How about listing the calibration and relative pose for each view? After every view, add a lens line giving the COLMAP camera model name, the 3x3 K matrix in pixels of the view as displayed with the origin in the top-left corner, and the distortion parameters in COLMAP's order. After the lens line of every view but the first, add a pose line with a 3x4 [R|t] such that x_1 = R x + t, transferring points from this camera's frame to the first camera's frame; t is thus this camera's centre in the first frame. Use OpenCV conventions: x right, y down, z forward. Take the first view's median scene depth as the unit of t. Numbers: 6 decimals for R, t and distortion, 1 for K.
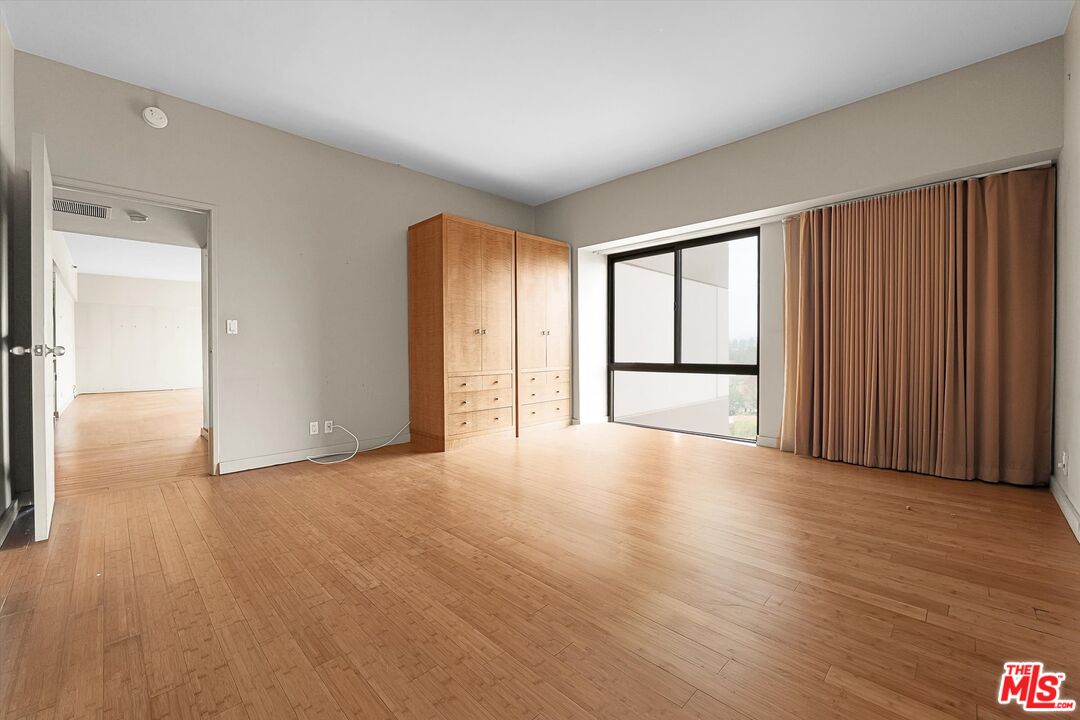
lens RADIAL K [[434.6, 0, 545.4], [0, 434.6, 352.5], [0, 0, 1]] dist [0.001071, 0.001286]
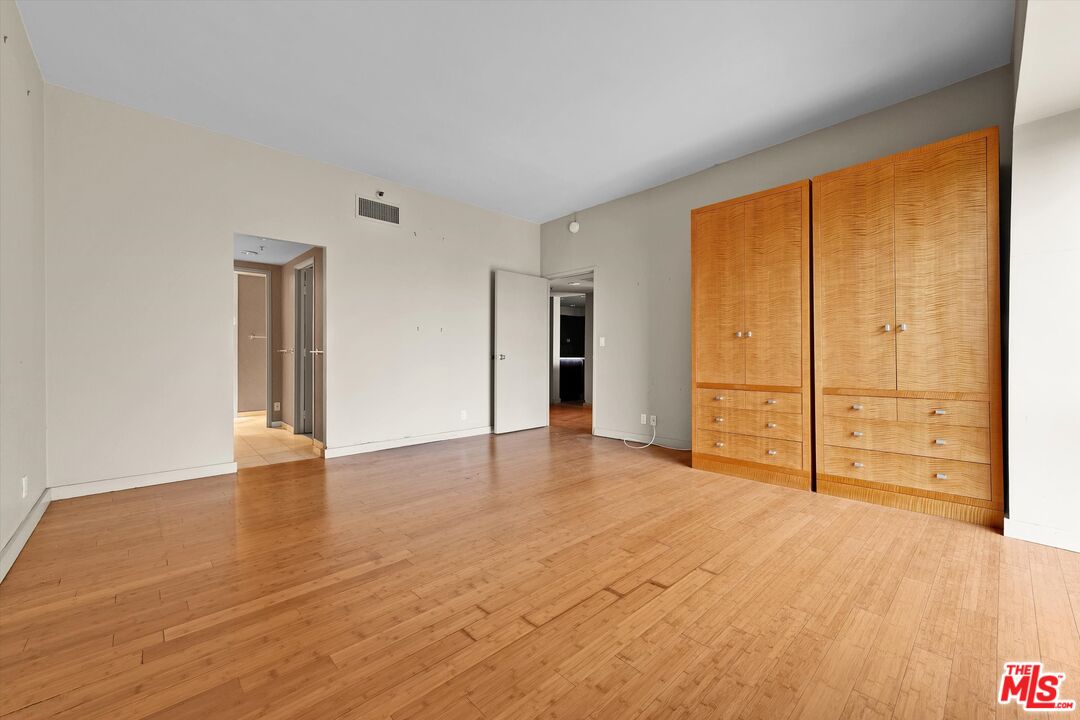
lens RADIAL K [[434.6, 0, 545.6], [0, 434.6, 358.3], [0, 0, 1]] dist [0.001071, 0.001286]
pose [[-0.034003, 0.005646, -0.999406, 0.725542], [-0.010623, 0.999926, 0.006010, -0.005628], [0.999365, 0.010821, -0.033940, 0.752390]]
